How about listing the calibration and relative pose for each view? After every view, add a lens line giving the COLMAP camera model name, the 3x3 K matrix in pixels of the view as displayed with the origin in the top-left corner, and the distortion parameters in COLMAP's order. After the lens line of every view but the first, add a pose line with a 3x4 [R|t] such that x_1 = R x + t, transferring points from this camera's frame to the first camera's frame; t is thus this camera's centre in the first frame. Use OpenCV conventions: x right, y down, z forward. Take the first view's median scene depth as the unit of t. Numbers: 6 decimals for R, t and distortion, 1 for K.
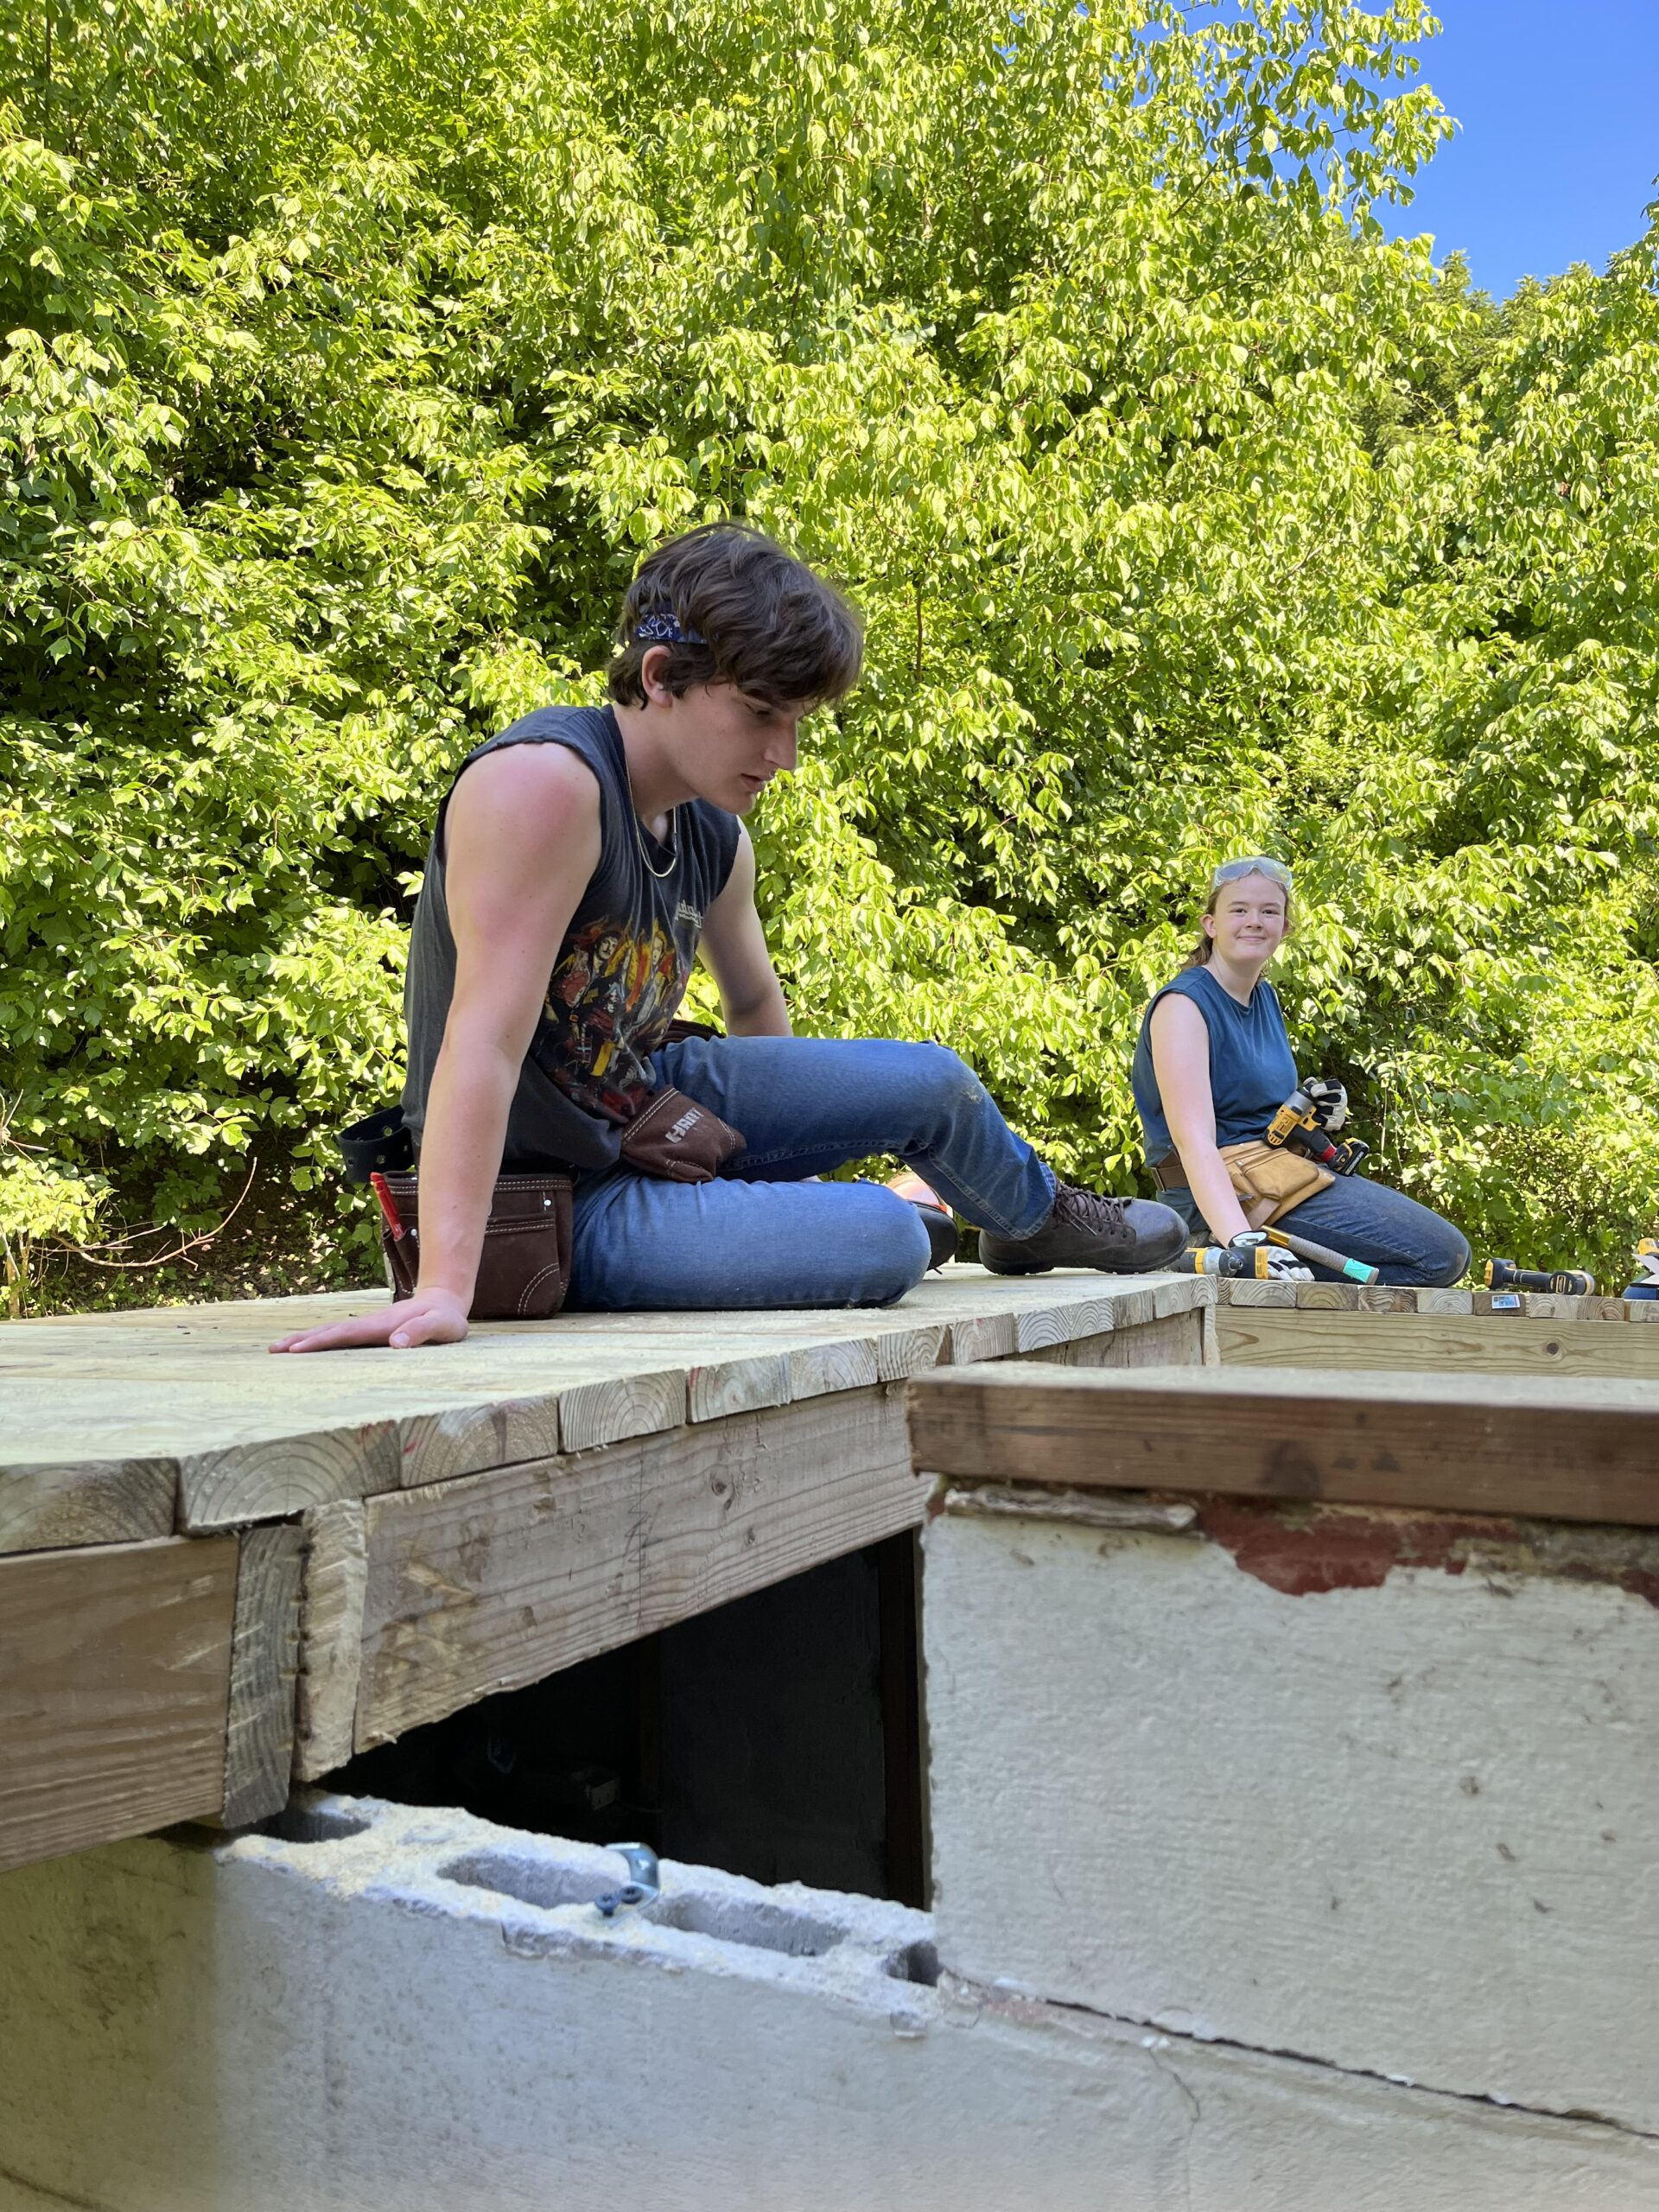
lens RADIAL K [[1702.5, 0, 829.5], [0, 1702.5, 1106.0], [0, 0, 1]] dist [0.068394, -0.113327]
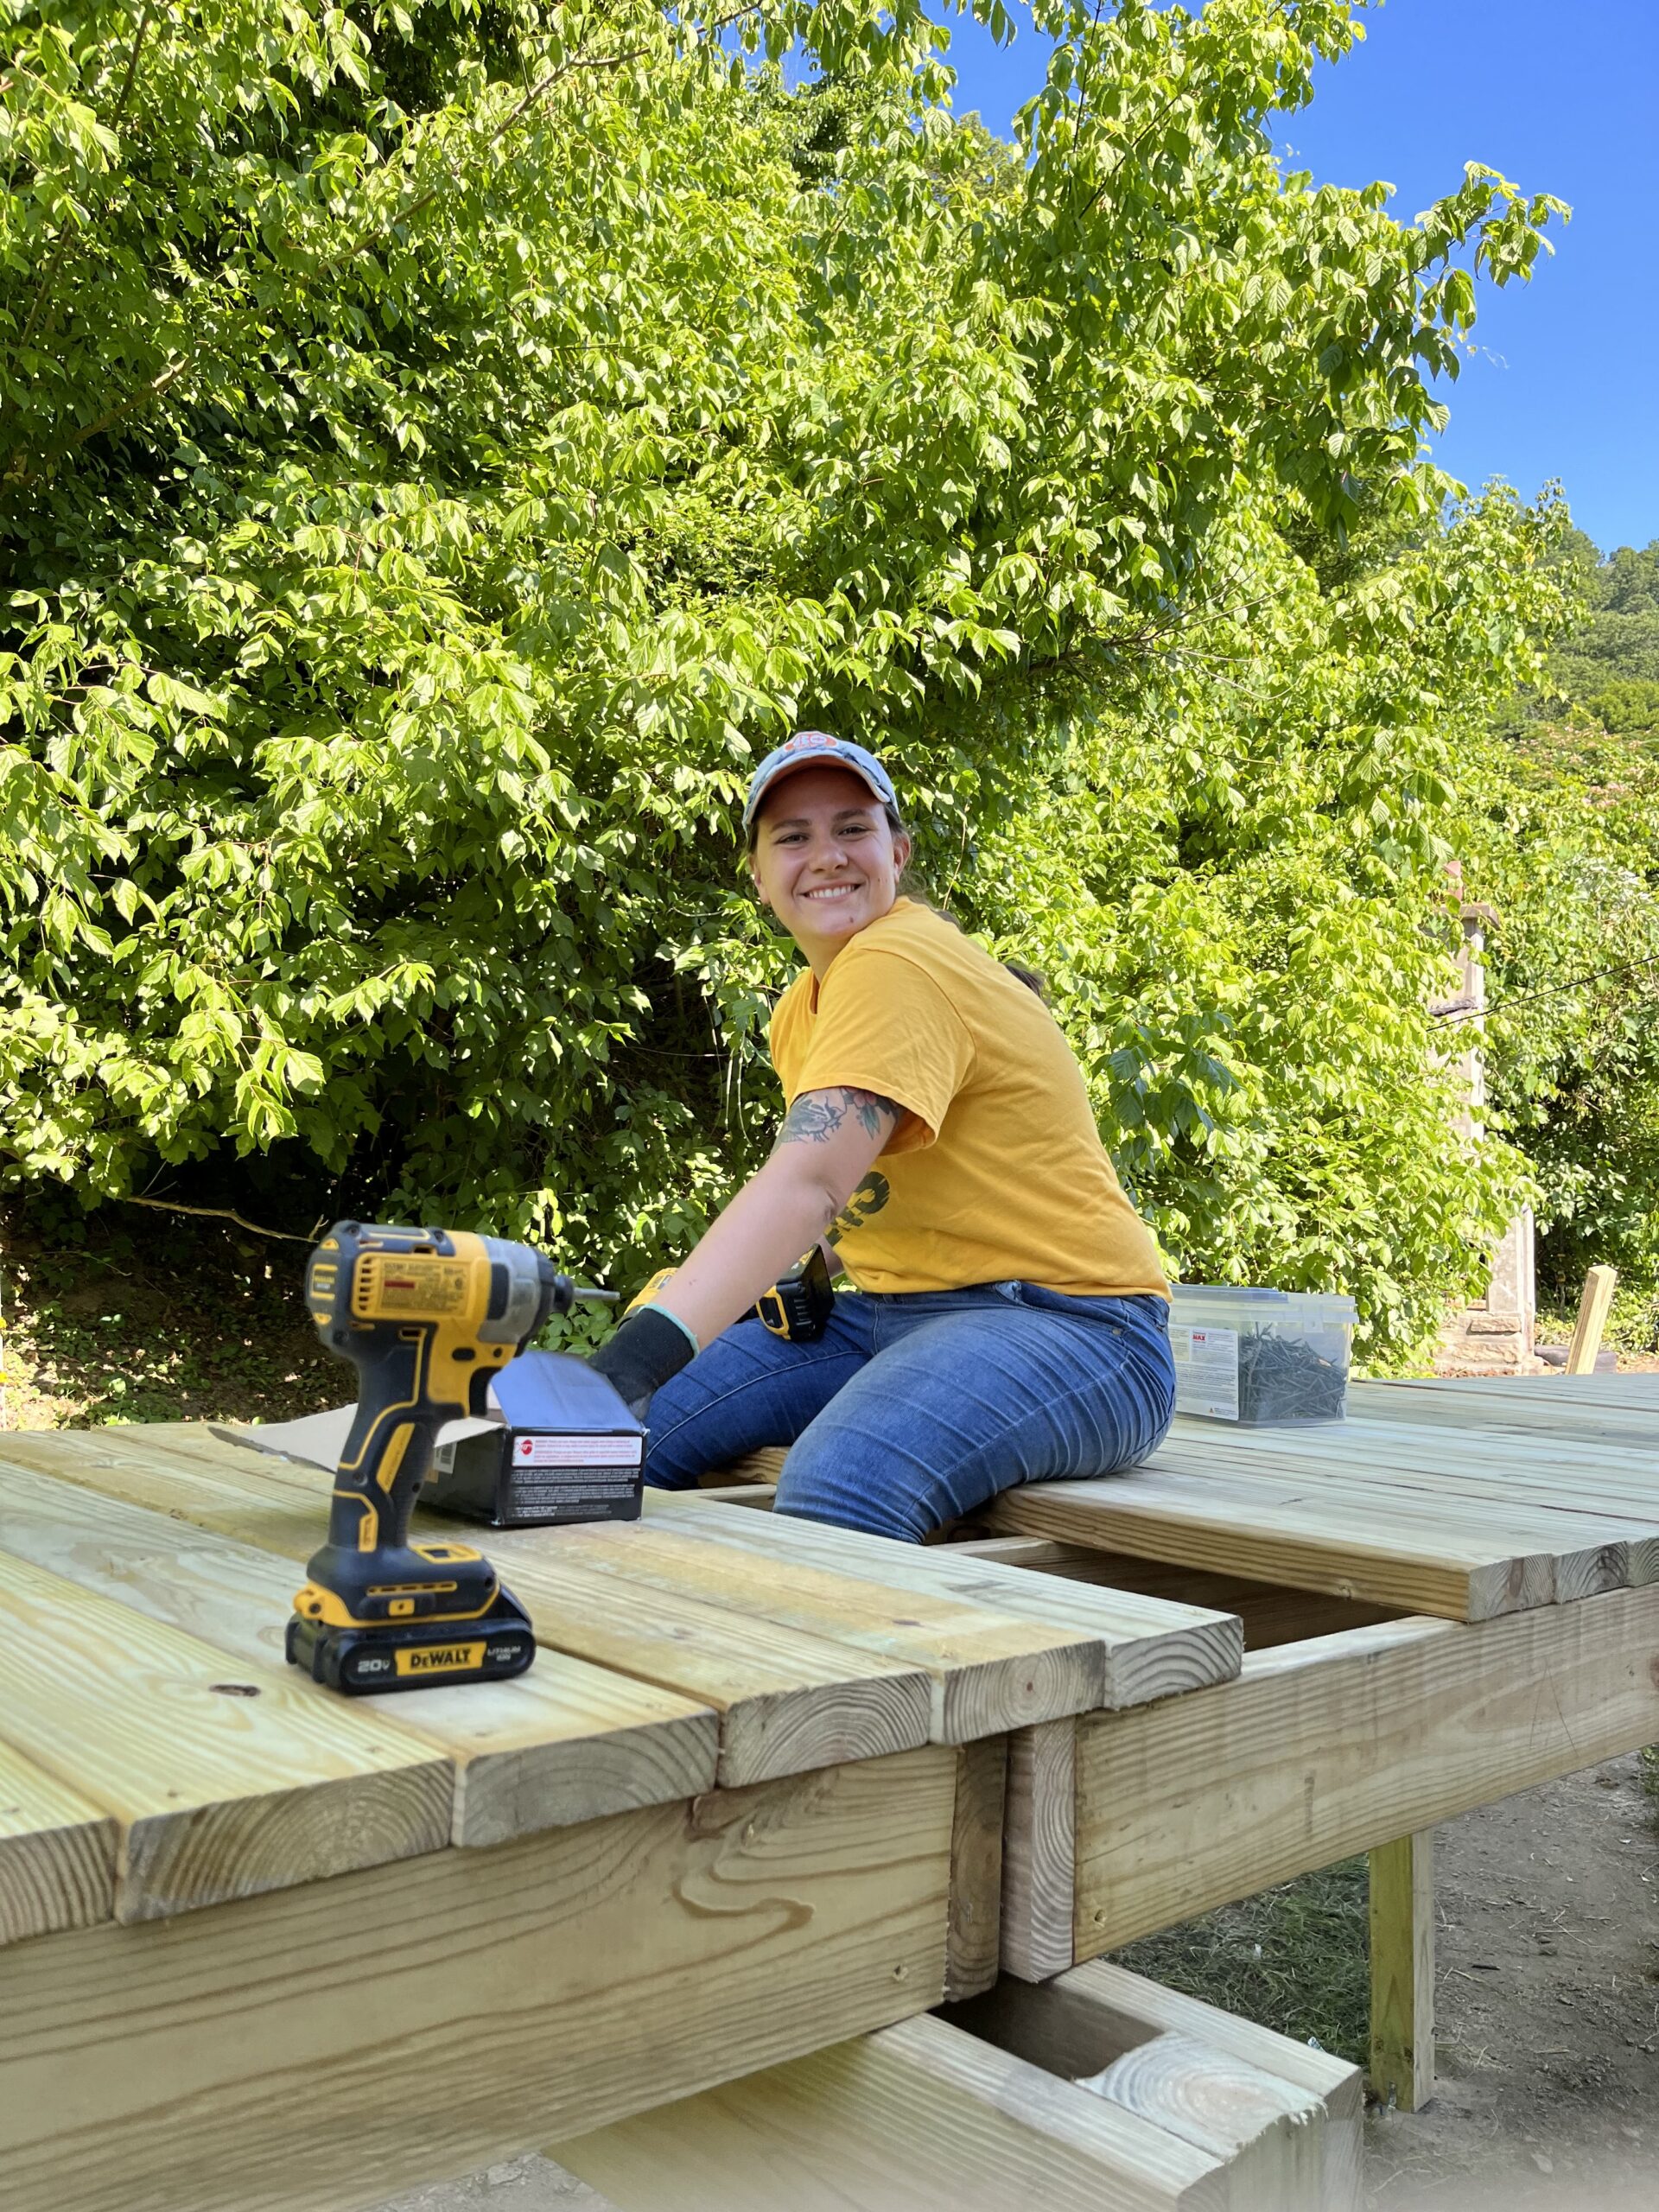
lens RADIAL K [[1709.8, 0, 838.4], [0, 1709.8, 1106.0], [0, 0, 1]] dist [0.134077, -0.207571]
pose [[0.987668, 0.026266, 0.154343, 0.288305], [-0.028882, 0.999474, 0.014730, 0.020951], [-0.153875, -0.019007, 0.987908, 0.362143]]
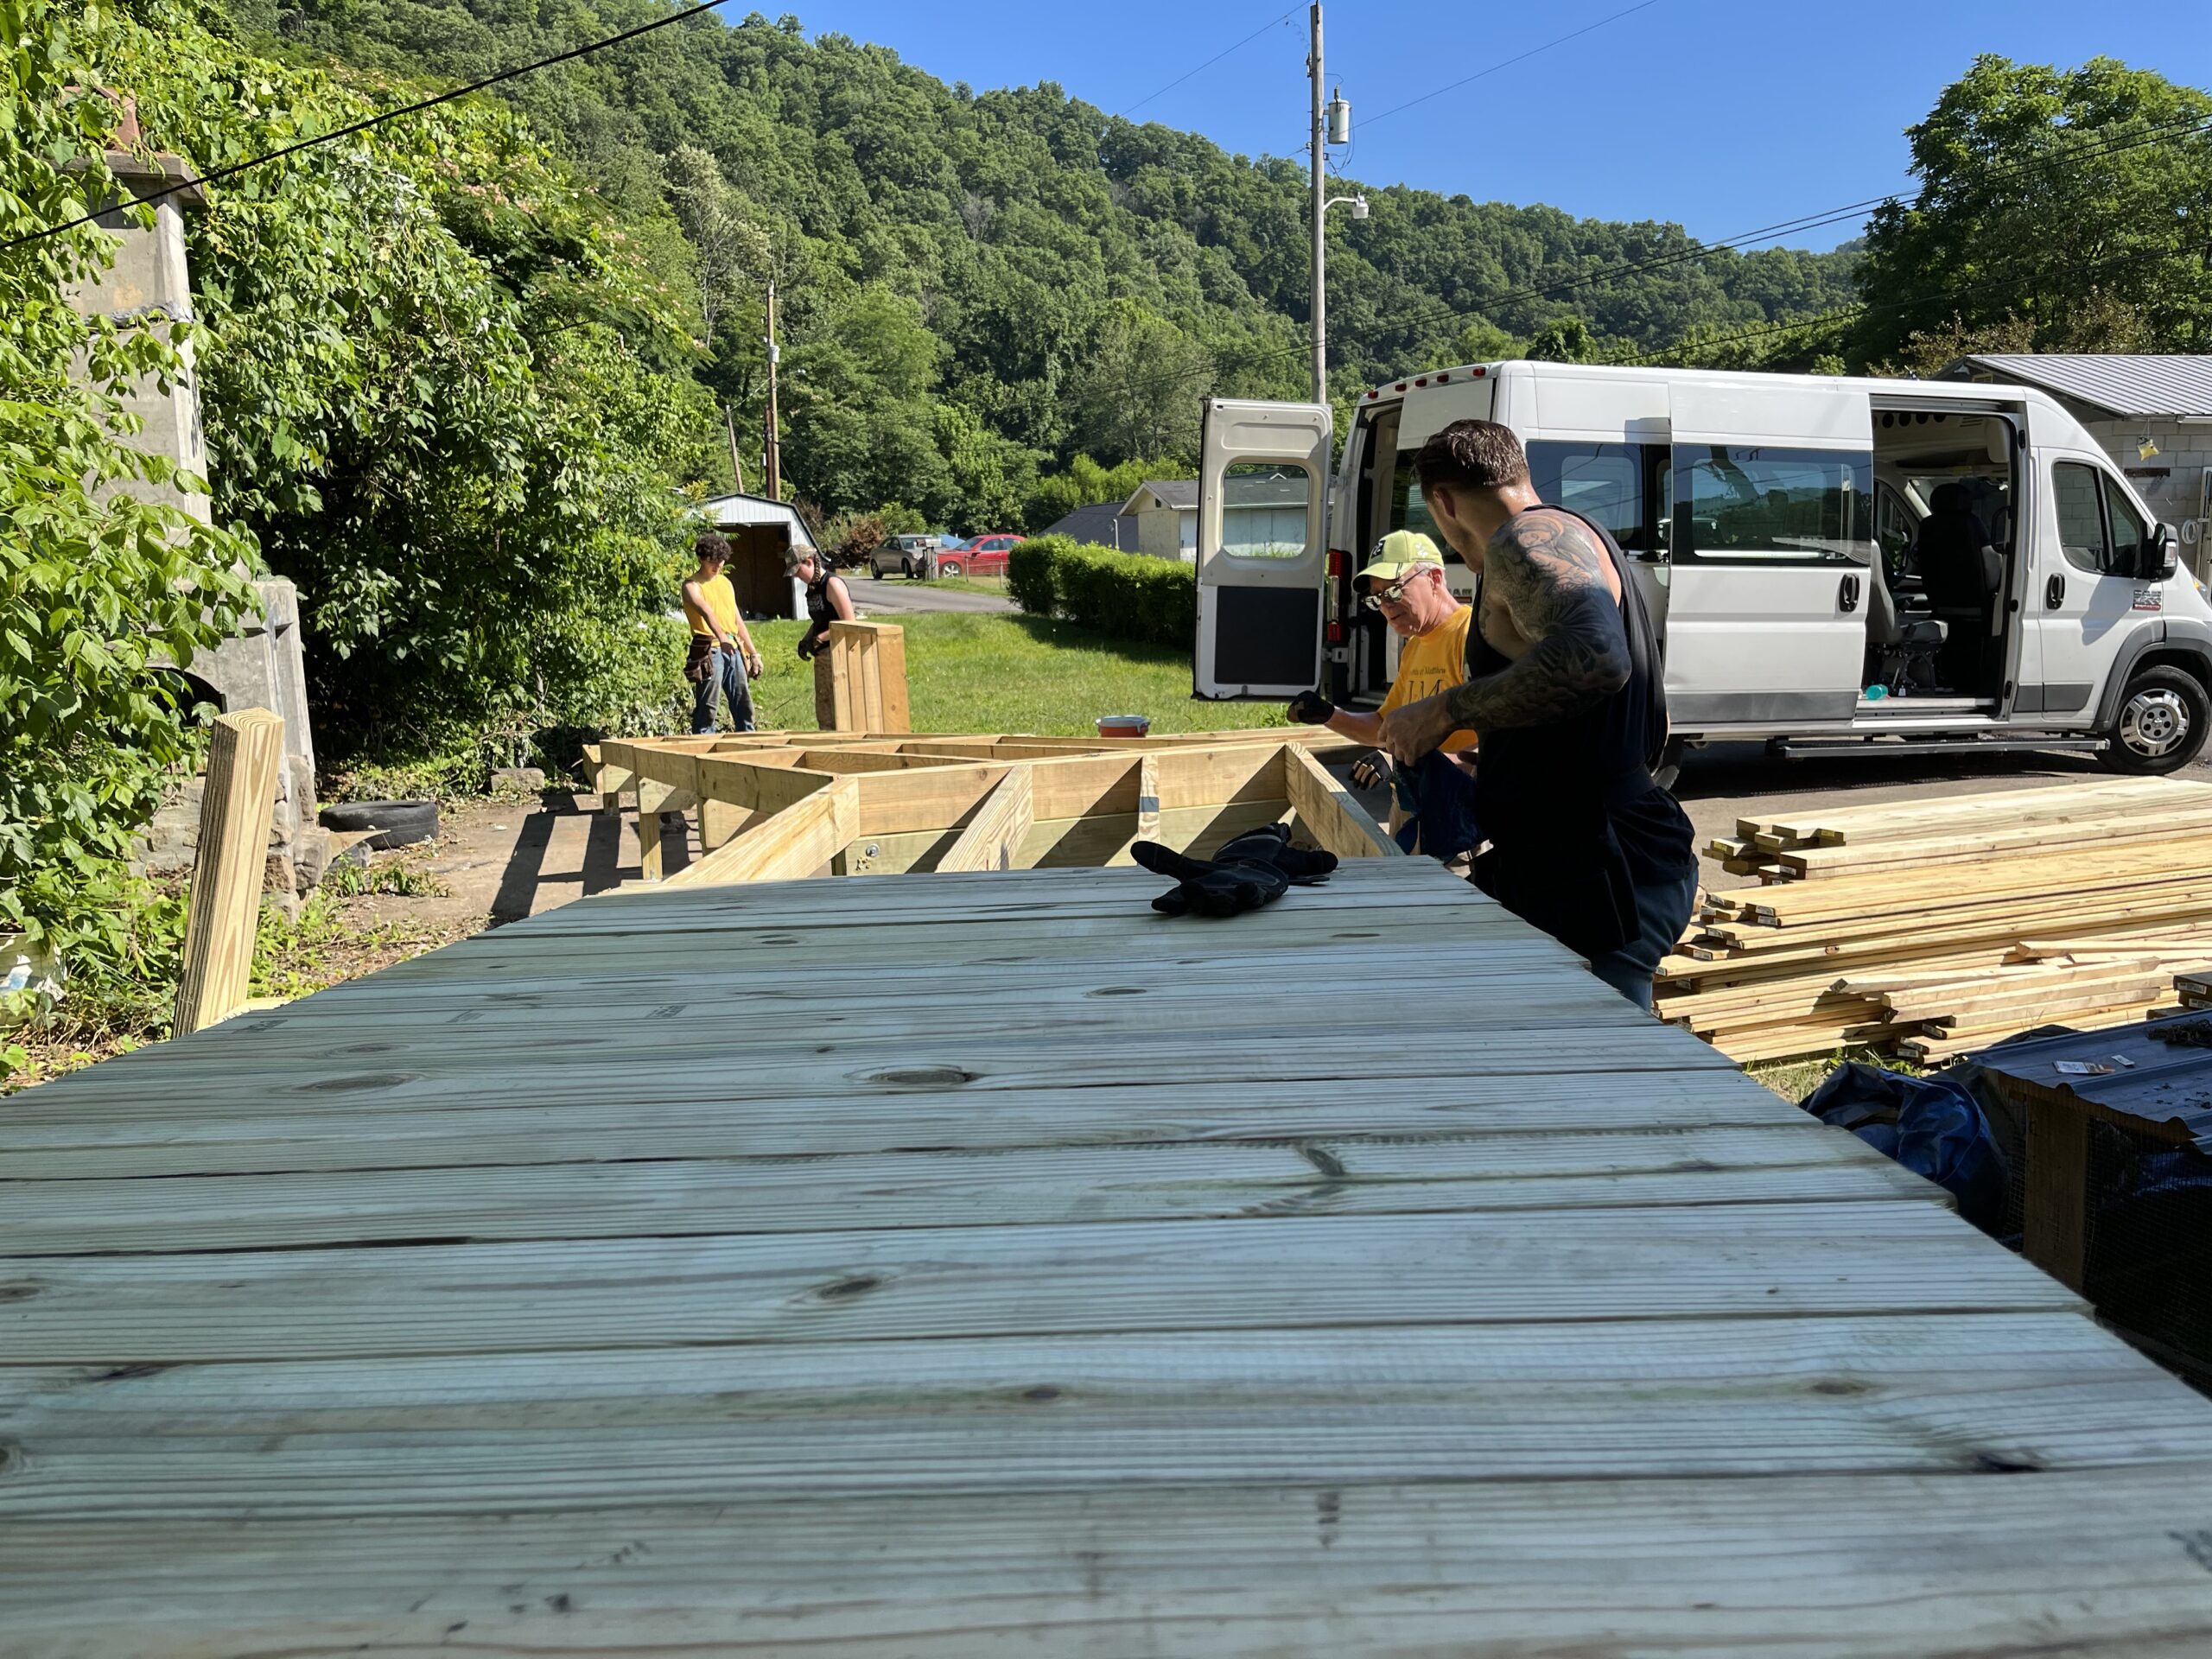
lens RADIAL K [[1692.4, 0, 1150.7], [0, 1692.4, 839.9], [0, 0, 1]] dist [0.075144, -0.105144]
pose [[0.581416, -0.122084, 0.804395, 0.514224], [-0.025225, 0.985498, 0.167803, 0.050019], [-0.813215, -0.117854, 0.569905, 0.653334]]
